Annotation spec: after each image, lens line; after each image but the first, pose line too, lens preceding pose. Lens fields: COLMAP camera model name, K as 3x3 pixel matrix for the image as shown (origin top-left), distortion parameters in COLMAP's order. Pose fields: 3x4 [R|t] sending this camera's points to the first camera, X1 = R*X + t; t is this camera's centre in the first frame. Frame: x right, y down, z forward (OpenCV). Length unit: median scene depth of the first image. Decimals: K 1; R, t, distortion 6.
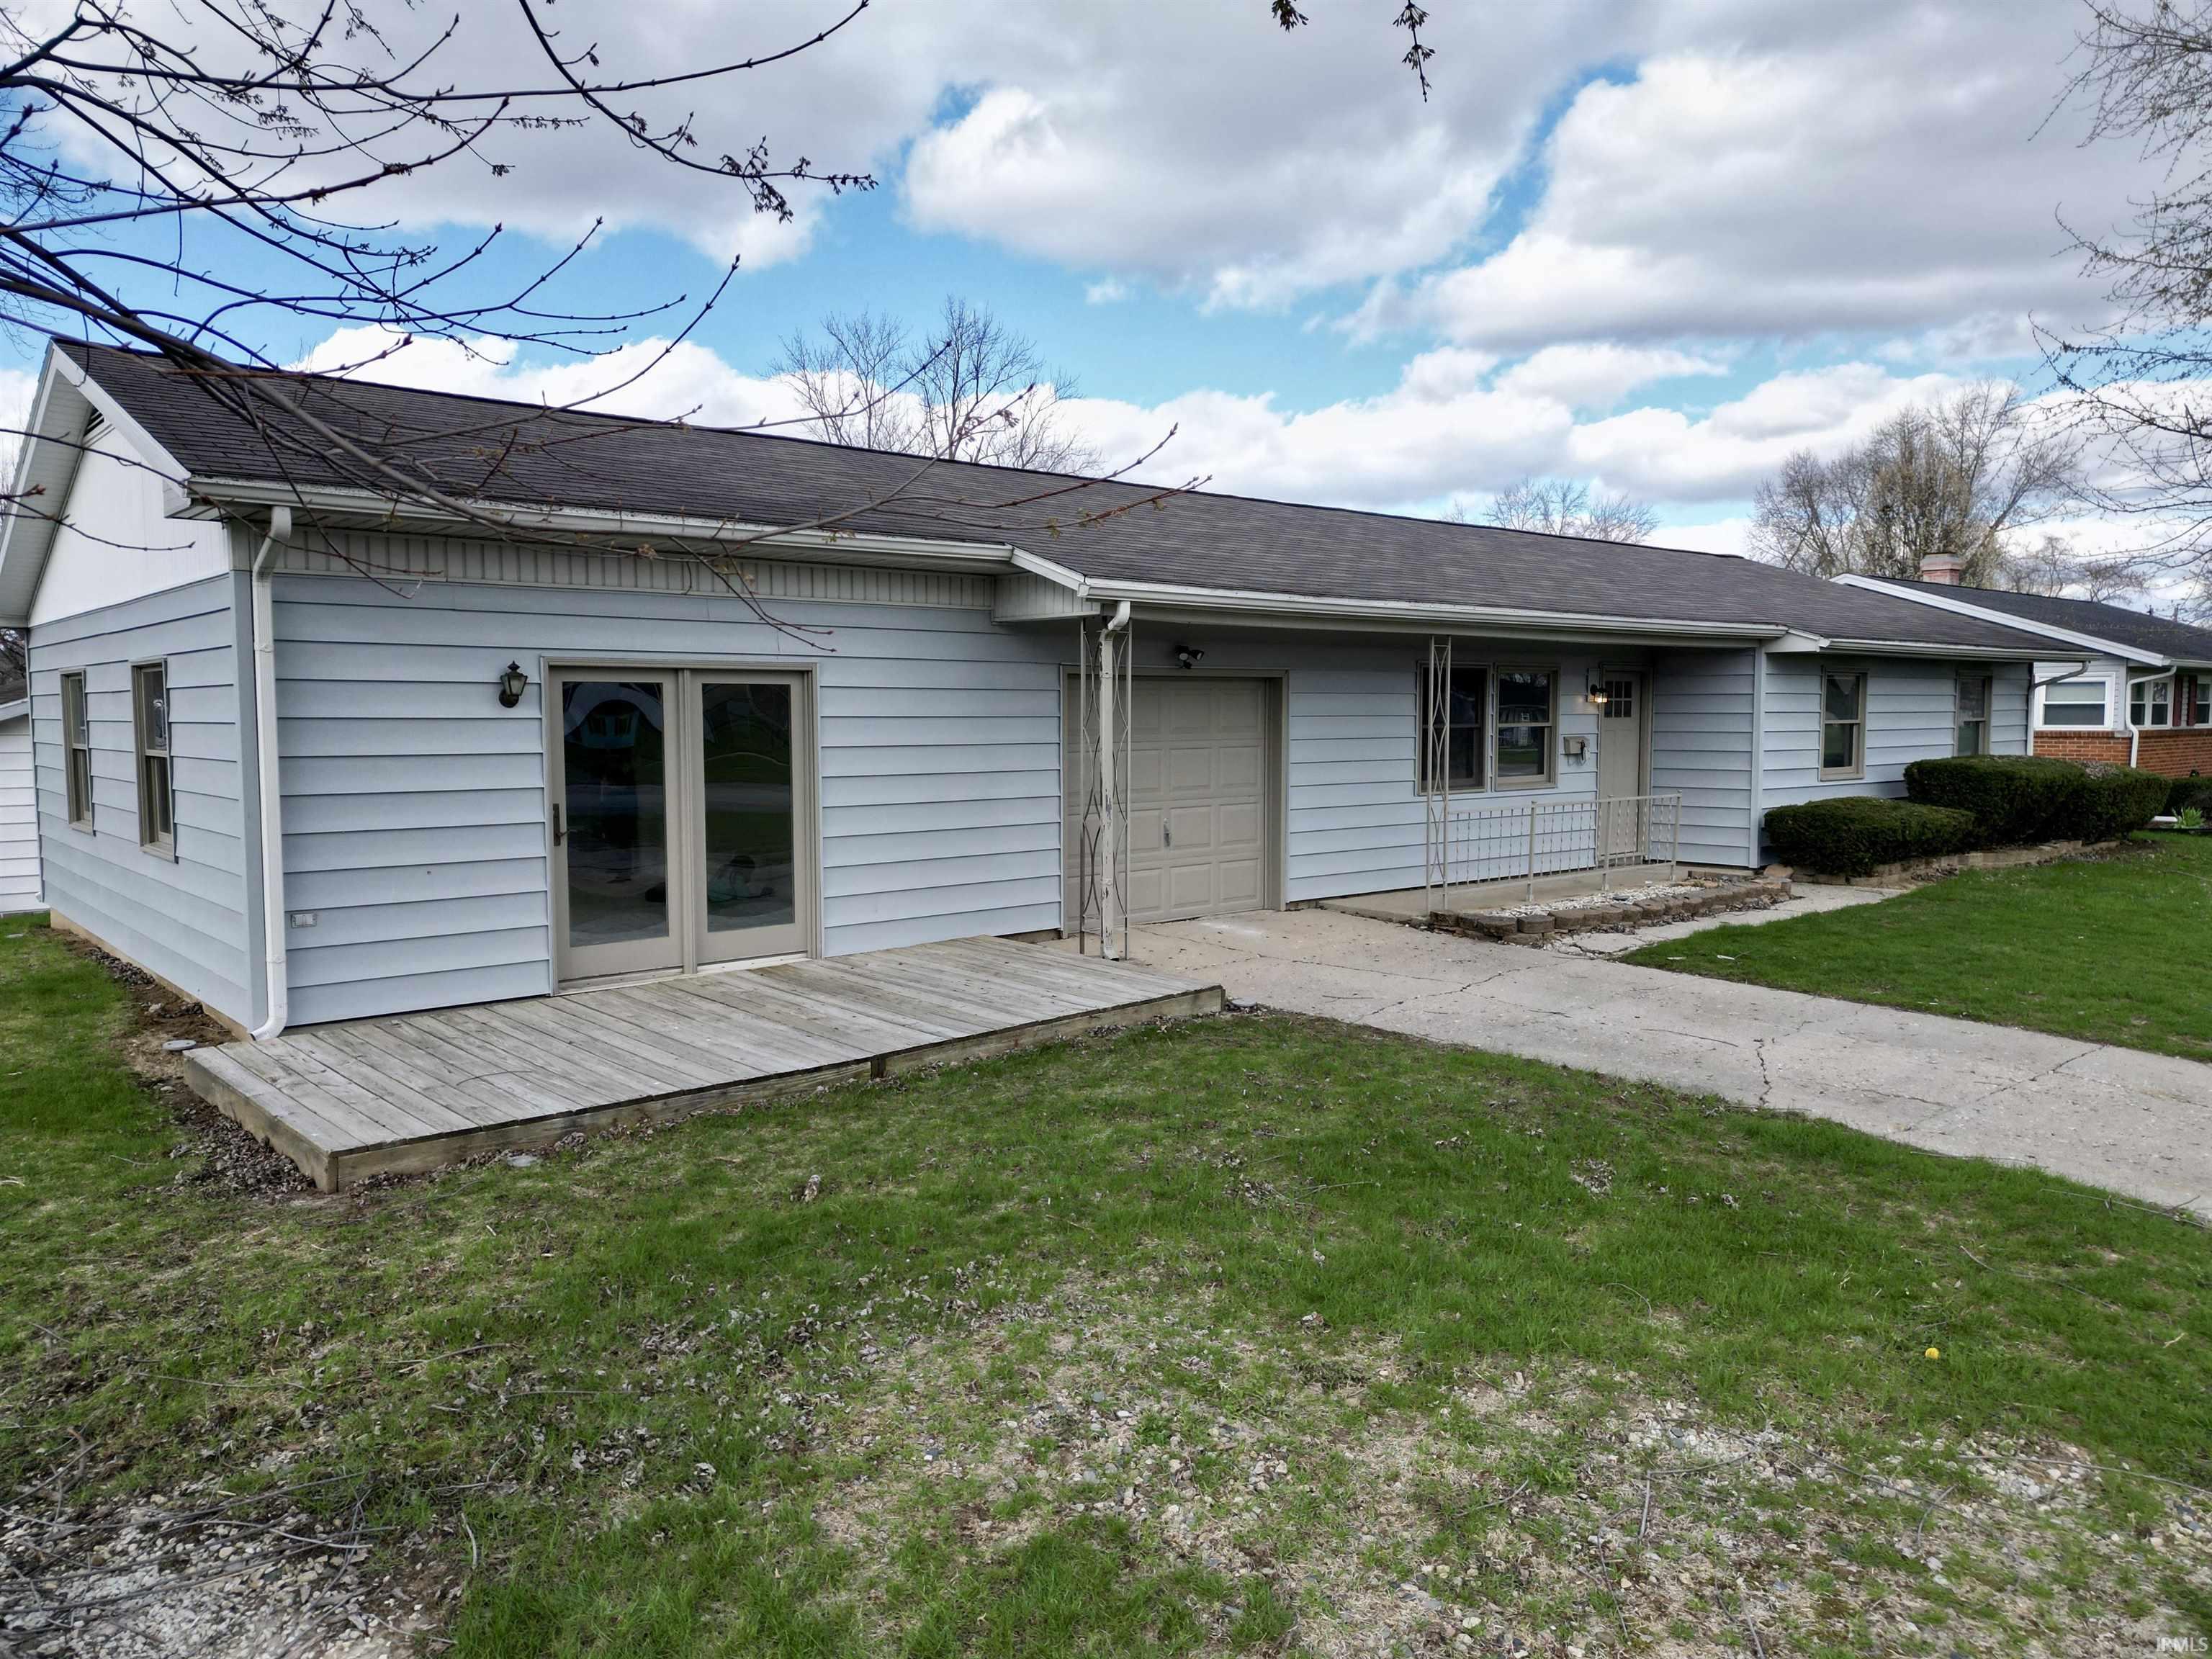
lens RADIAL K [[1528.2, 0, 1107.0], [0, 1528.2, 821.0], [0, 0, 1]] dist [0.099929, -0.140396]
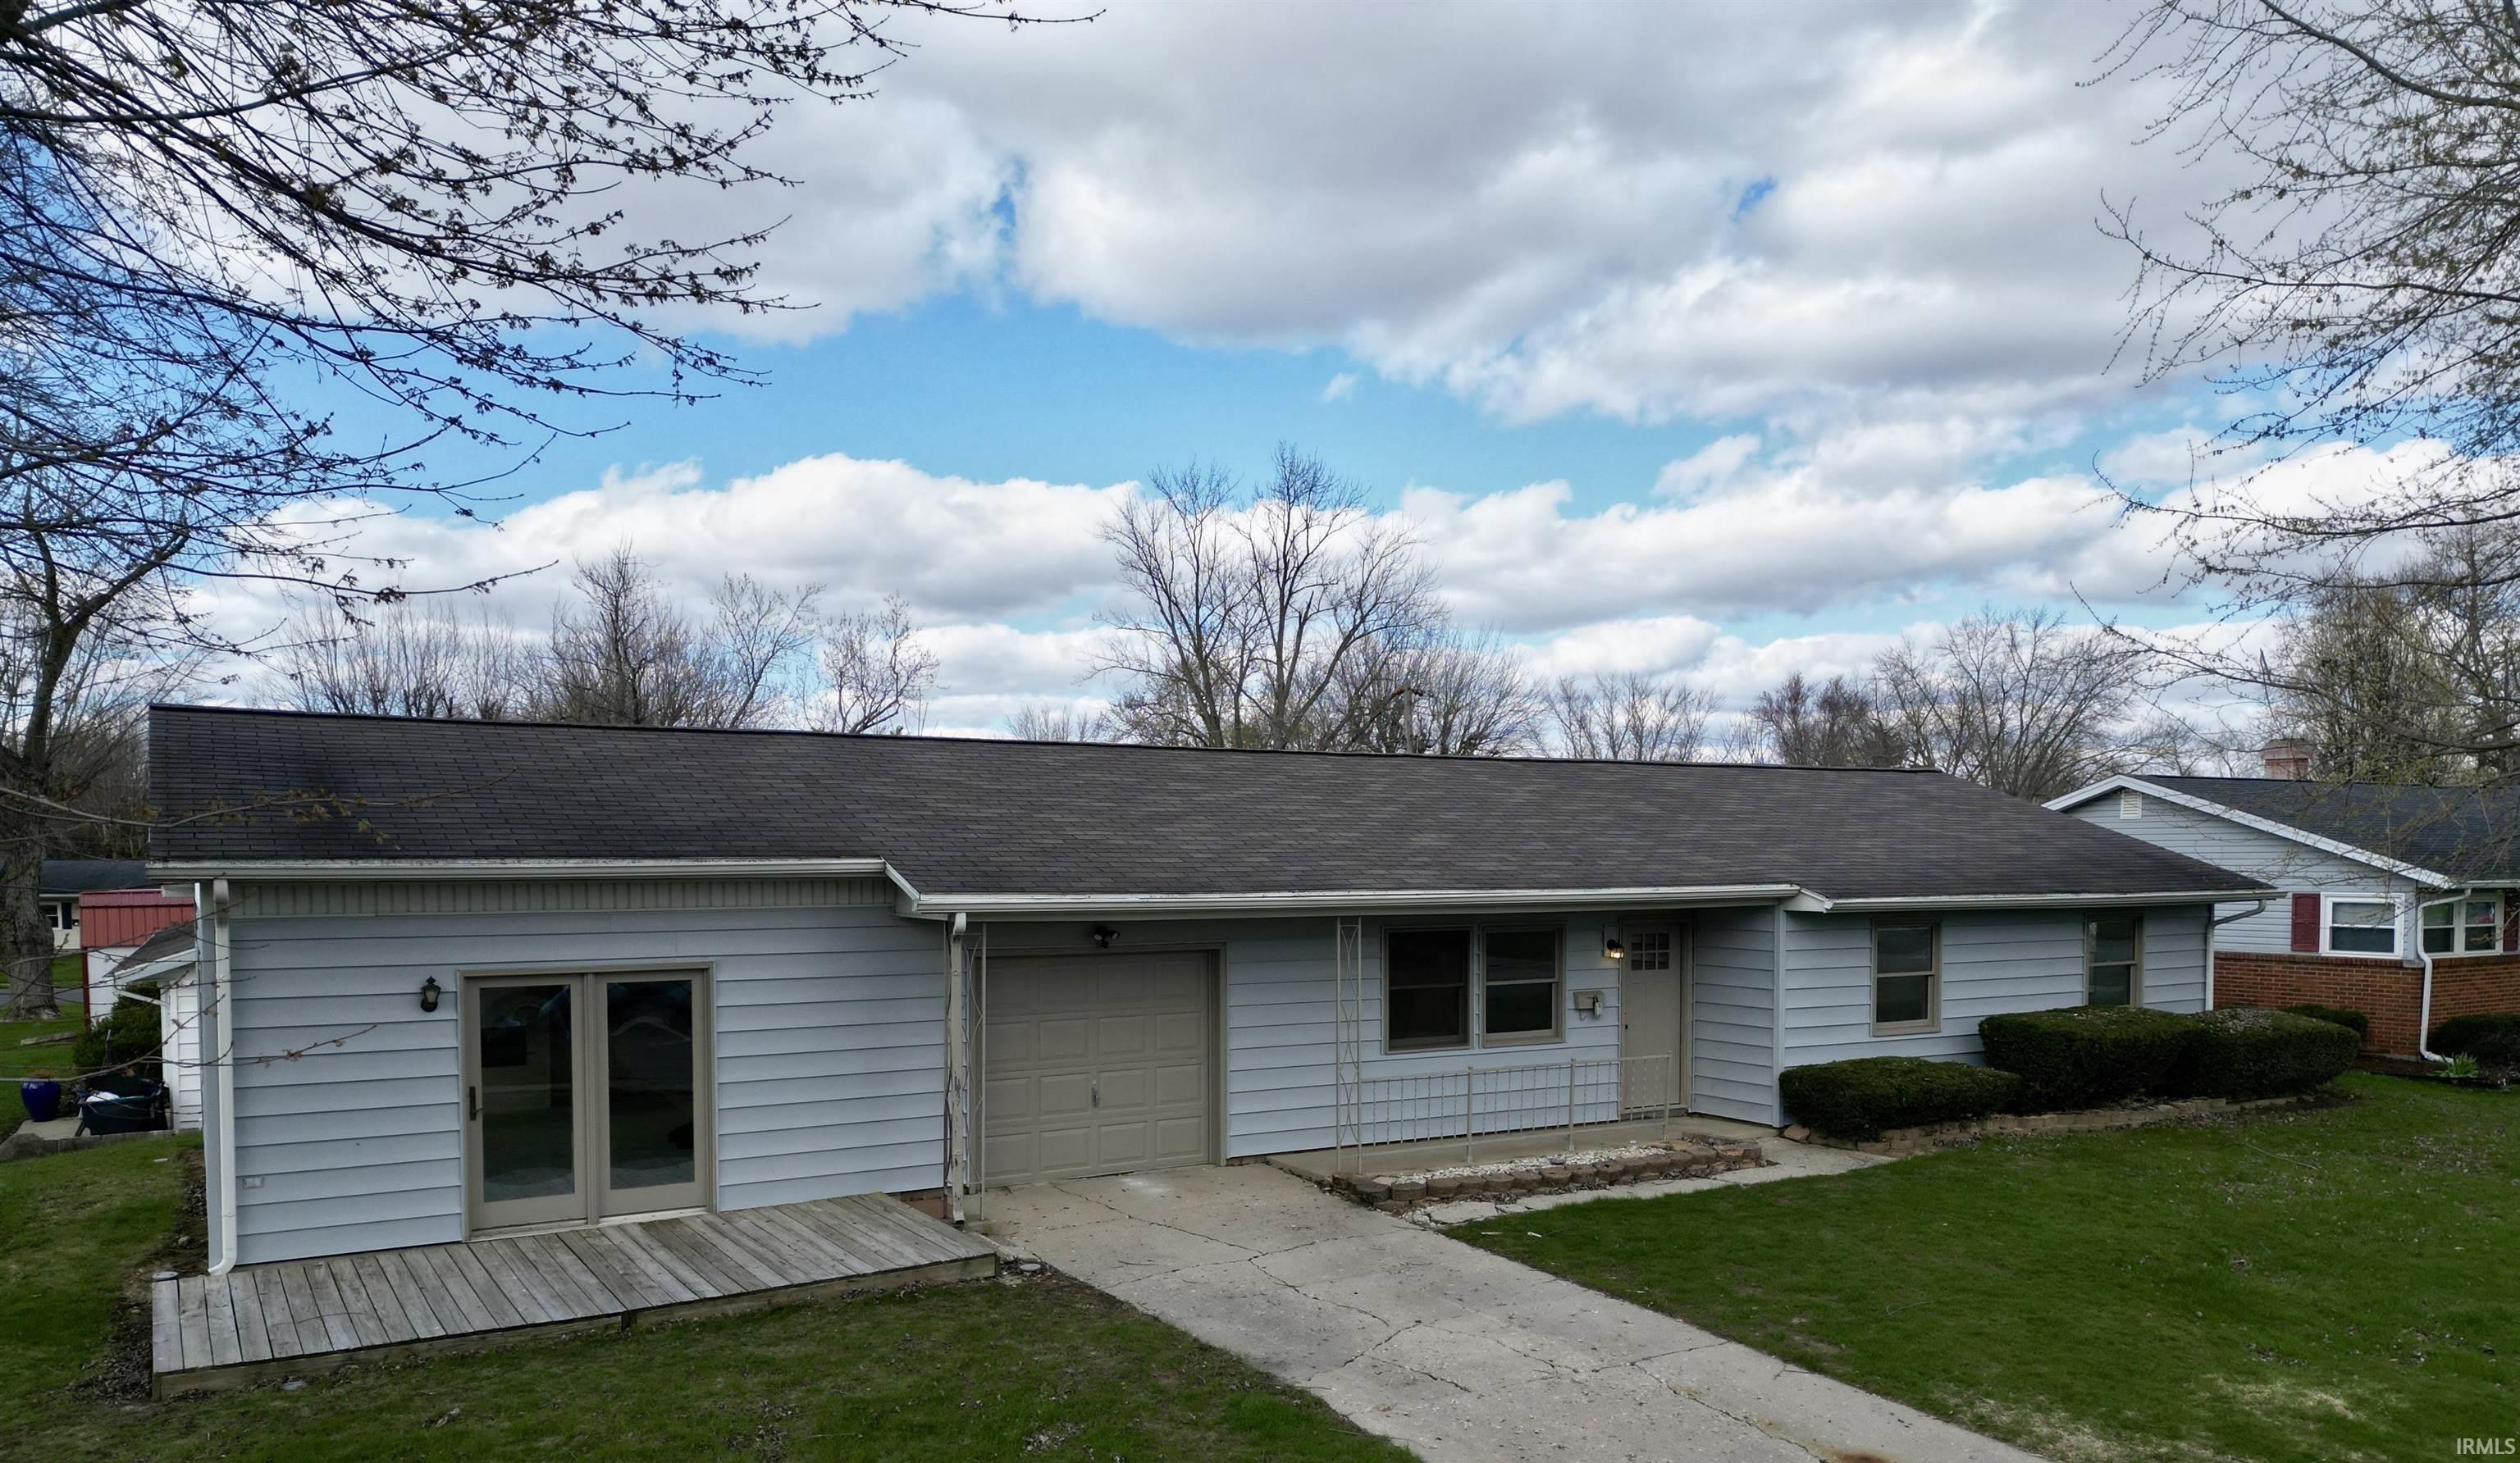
lens RADIAL K [[1728.6, 0, 1255.5], [0, 1728.6, 955.6], [0, 0, 1]] dist [0.075657, -0.070765]
pose [[0.984863, 0.012326, -0.172894, 0.347606], [-0.014708, 0.999814, -0.012499, -0.074450], [0.172708, 0.014853, 0.984861, -0.191743]]
